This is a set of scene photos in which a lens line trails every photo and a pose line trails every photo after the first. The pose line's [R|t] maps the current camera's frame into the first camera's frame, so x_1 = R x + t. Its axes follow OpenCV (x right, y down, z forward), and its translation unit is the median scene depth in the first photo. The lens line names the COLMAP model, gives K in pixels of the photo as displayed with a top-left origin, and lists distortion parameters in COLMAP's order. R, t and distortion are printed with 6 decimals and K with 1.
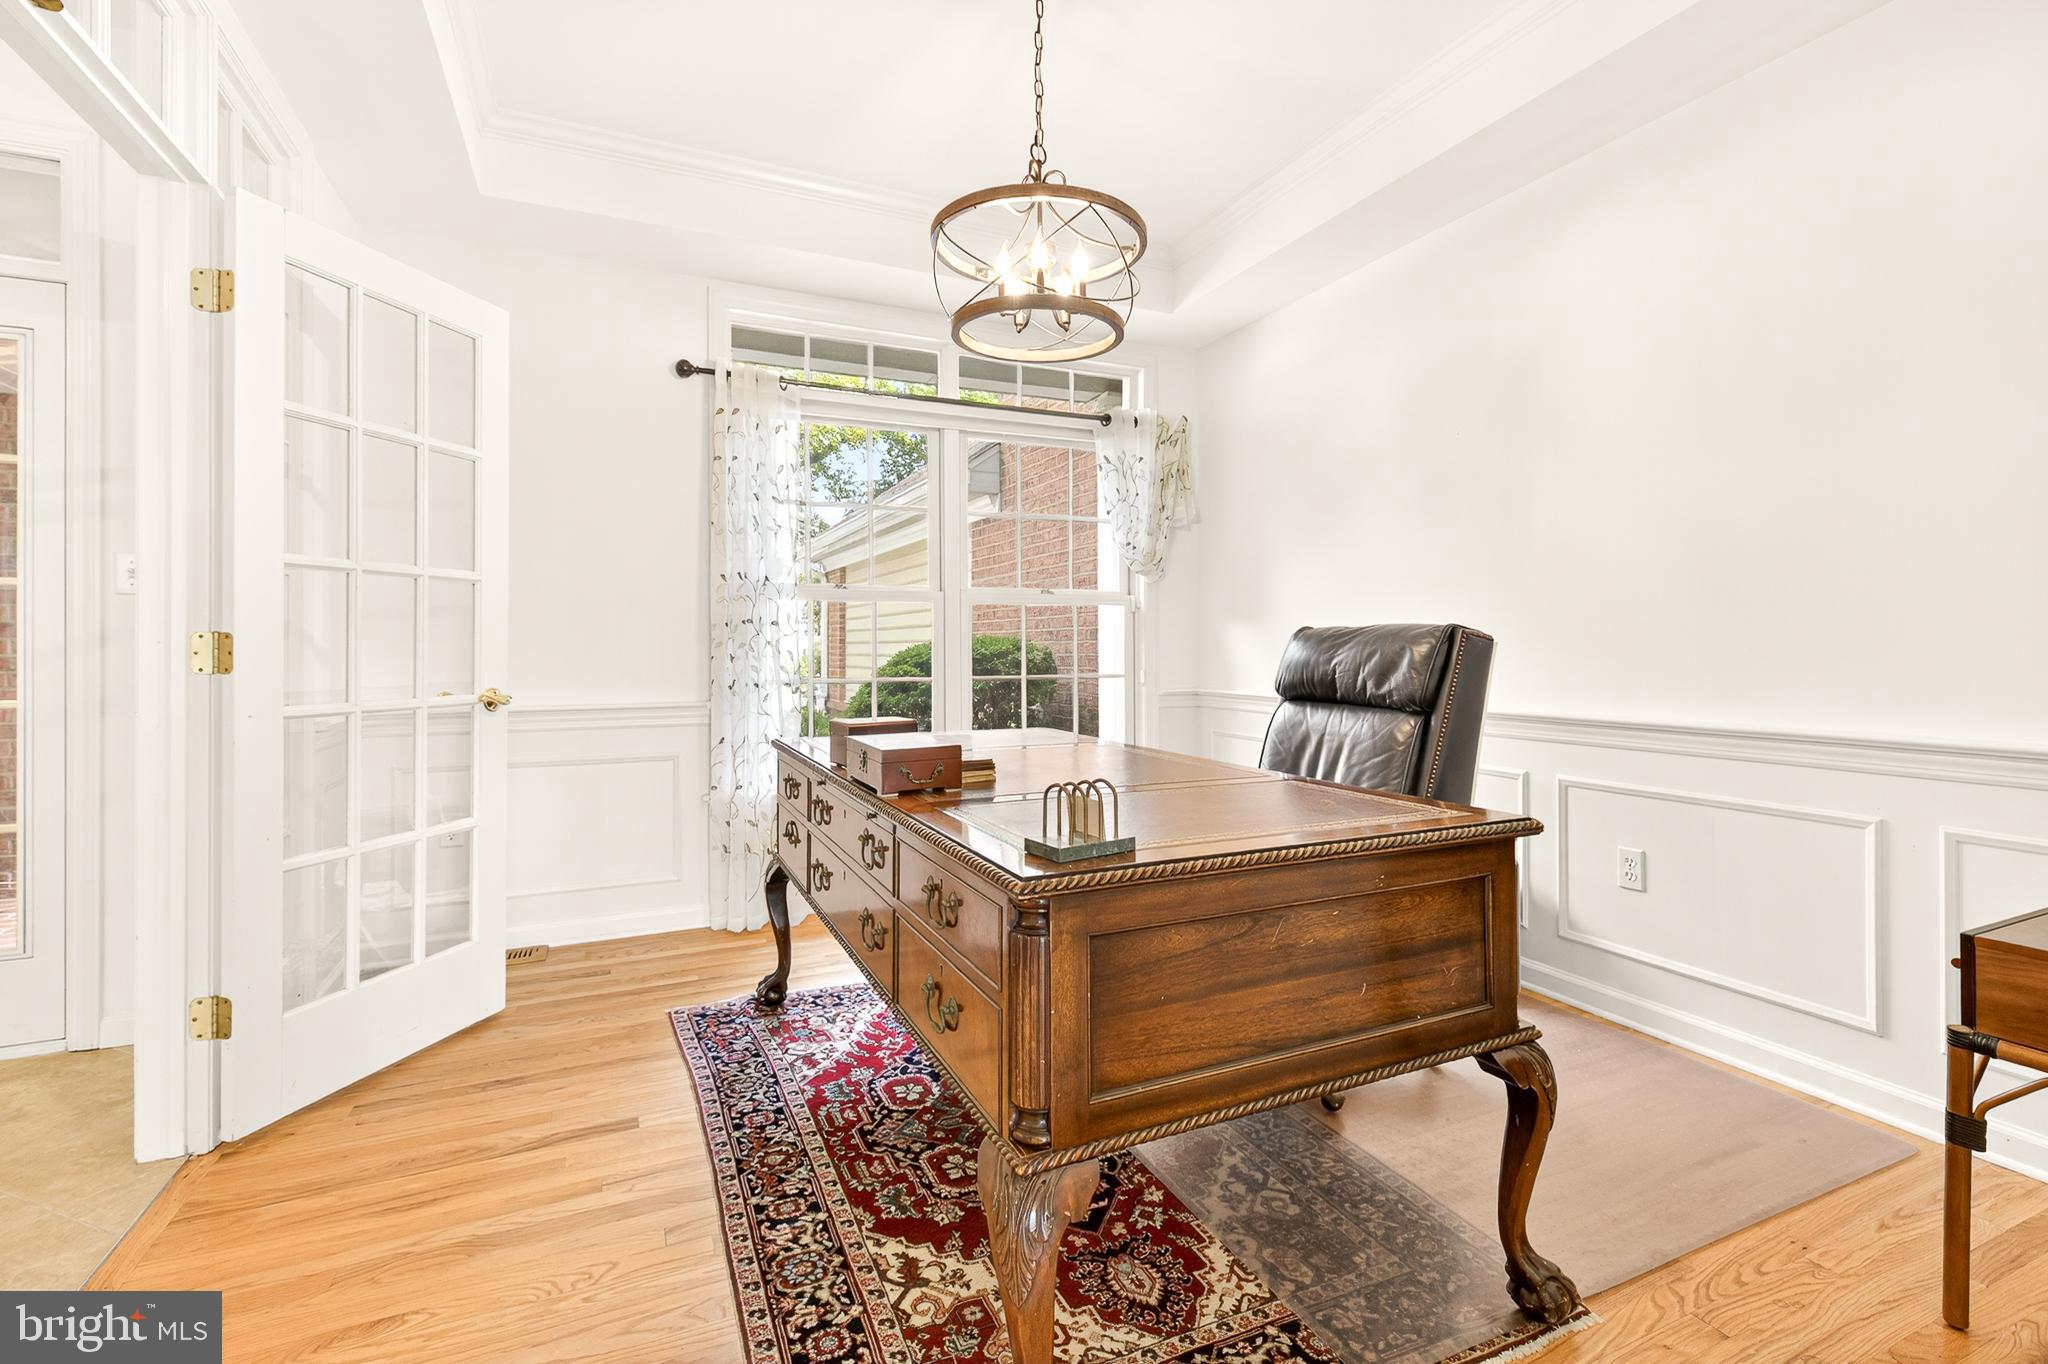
lens RADIAL K [[908.8, 0, 1017.8], [0, 908.8, 663.4], [0, 0, 1]] dist [-0.006712, -0.001833]
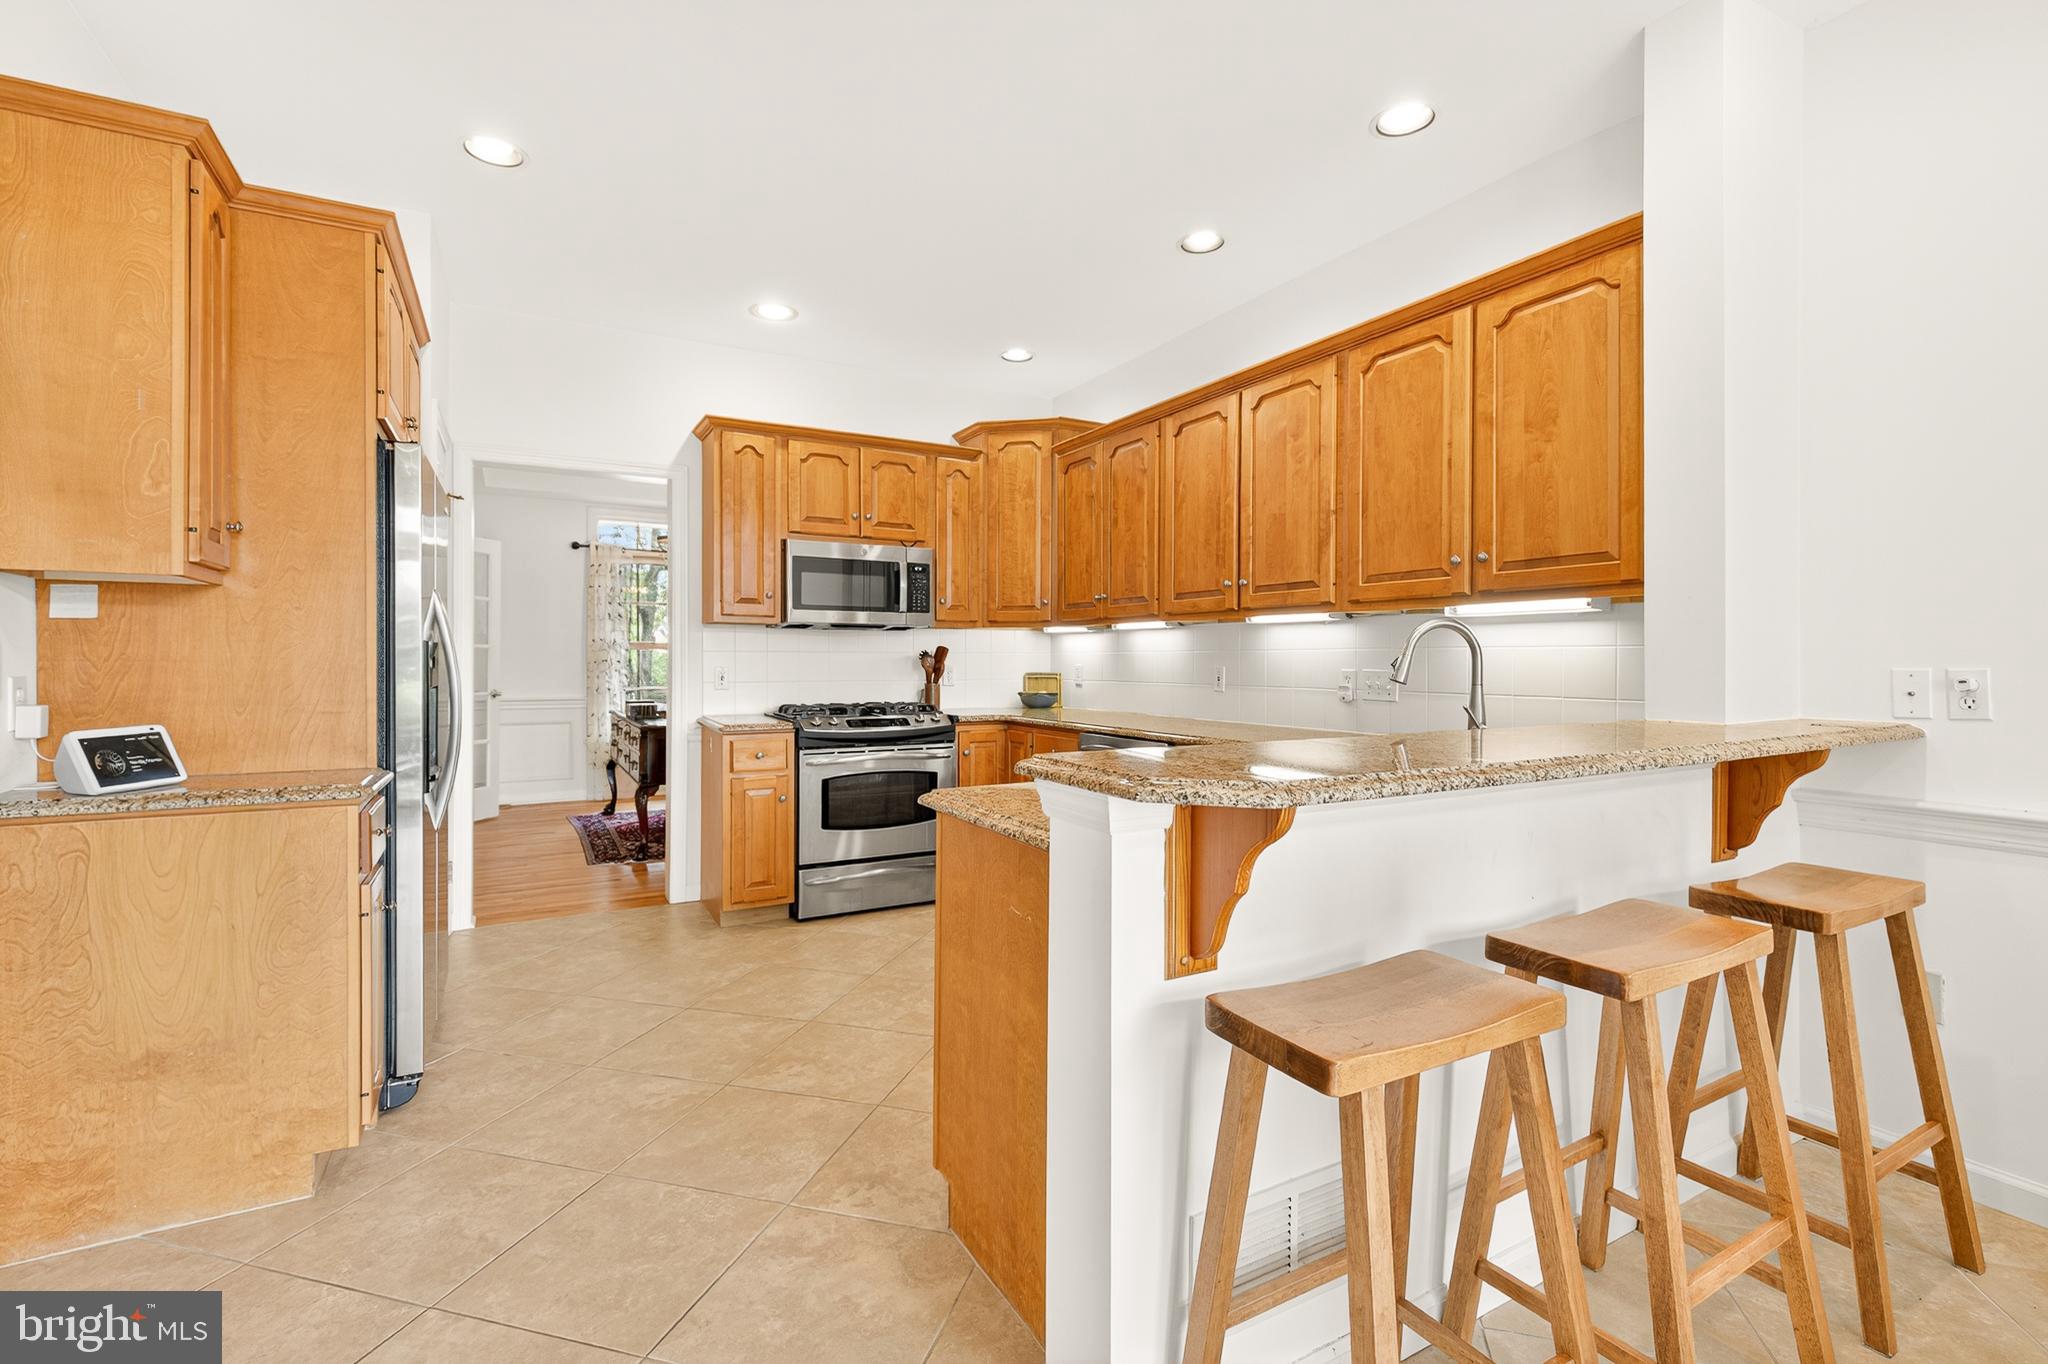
lens RADIAL K [[908.8, 0, 1039.8], [0, 908.8, 670.4], [0, 0, 1]] dist [-0.006712, -0.001833]
pose [[0.994289, 0.000519, 0.106717, 0.613108], [-0.000070, 0.999991, -0.004206, -0.015479], [-0.106718, 0.004175, 0.994281, -1.546771]]
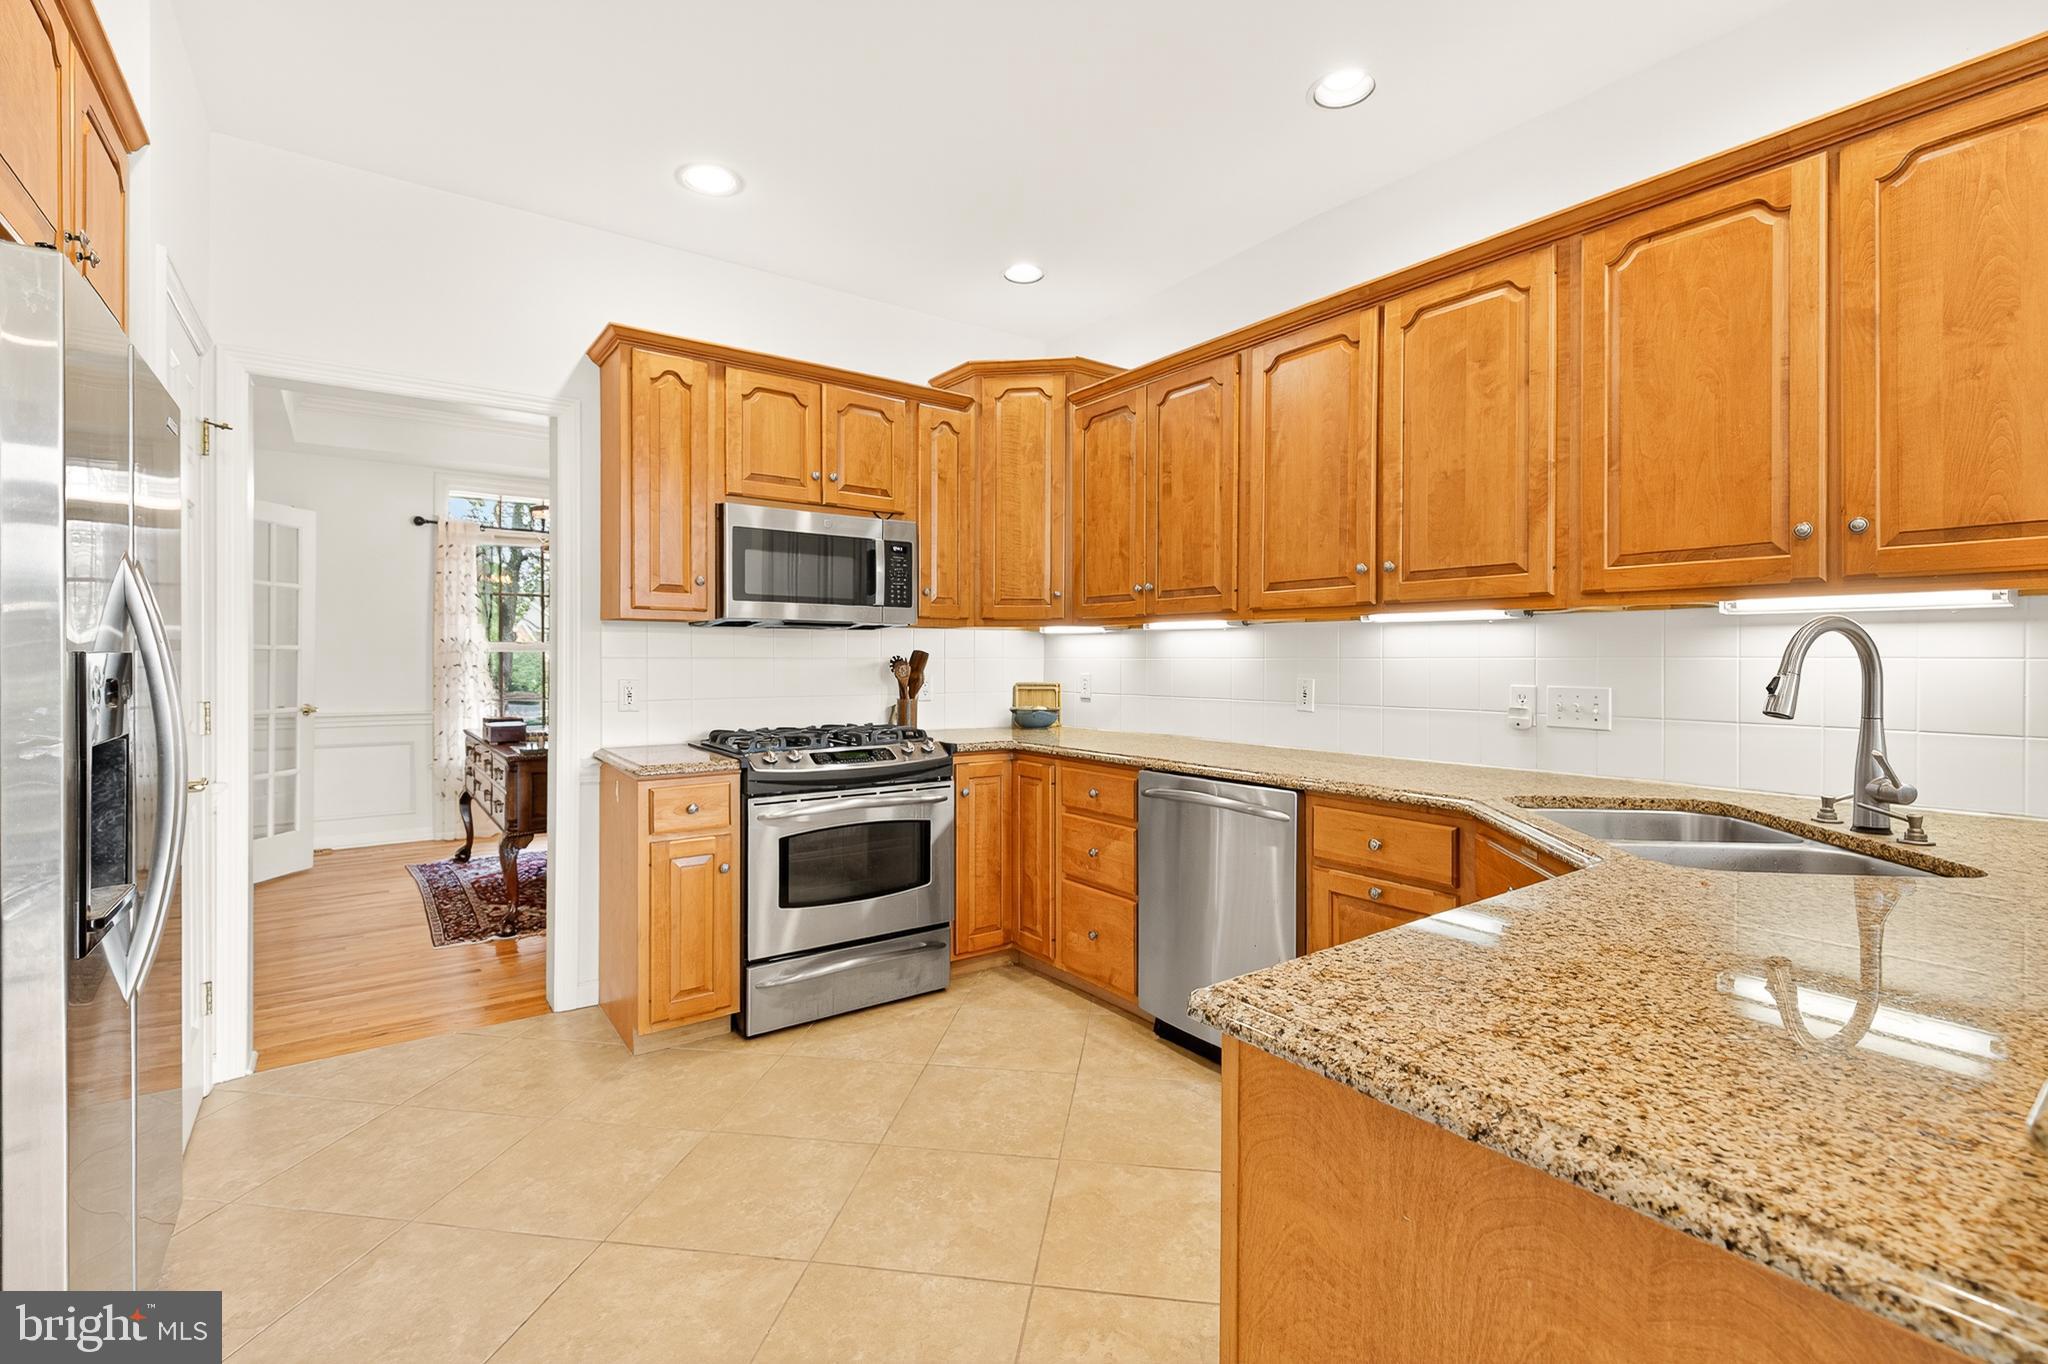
lens RADIAL K [[908.8, 0, 1019.0], [0, 908.8, 670.0], [0, 0, 1]] dist [-0.006712, -0.001833]
pose [[0.976954, -0.000207, 0.213452, 0.469698], [0.001014, 0.999993, -0.003672, -0.035233], [-0.213450, 0.003804, 0.976947, -1.143033]]
